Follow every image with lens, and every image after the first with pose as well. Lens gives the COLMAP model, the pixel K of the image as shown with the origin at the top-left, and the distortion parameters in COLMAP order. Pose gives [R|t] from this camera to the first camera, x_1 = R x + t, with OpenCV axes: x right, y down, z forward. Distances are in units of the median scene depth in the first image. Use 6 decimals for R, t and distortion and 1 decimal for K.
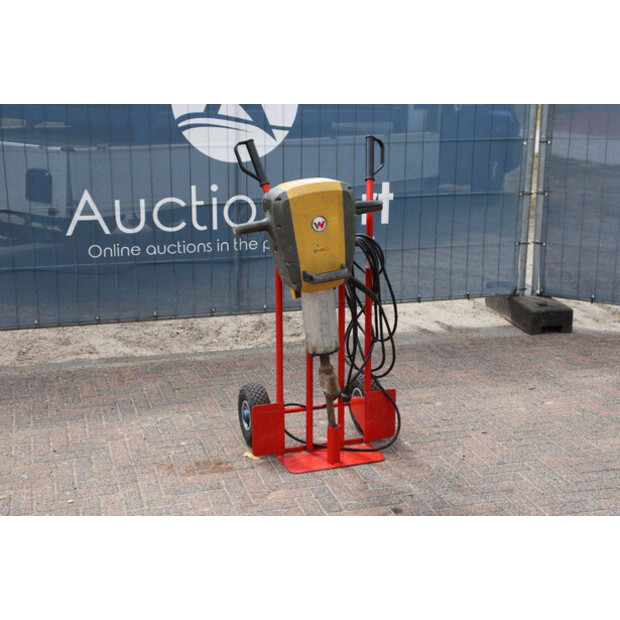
lens RADIAL K [[987.1, 0, 309.7], [0, 987.1, 311.1], [0, 0, 1]] dist [0.162214, 0.000000]
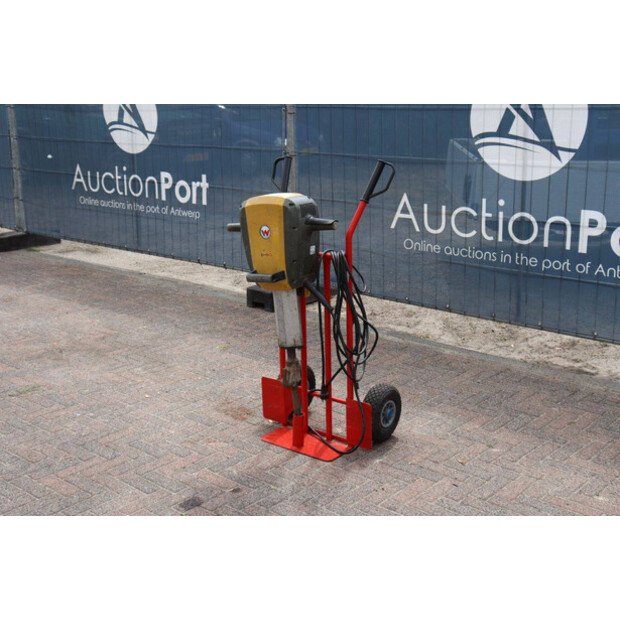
lens RADIAL K [[822.7, 0, 311.1], [0, 822.7, 308.1], [0, 0, 1]] dist [0.122945, 0.000000]
pose [[0.529465, 0.214553, -0.820752, 0.562116], [-0.193517, 0.972527, 0.129391, -0.090915], [0.825965, 0.090322, 0.556439, 0.346009]]
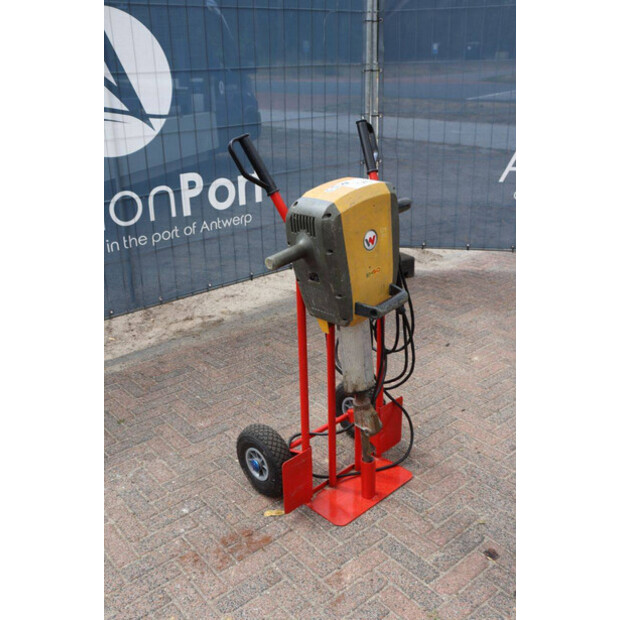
lens RADIAL K [[635.5, 0, 310.8], [0, 635.5, 316.1], [0, 0, 1]] dist [-0.041968, 0.000000]
pose [[0.917622, -0.173247, 0.357709, -0.146911], [0.122212, 0.979386, 0.160832, -0.076917], [-0.378199, -0.103867, 0.919879, 0.370569]]
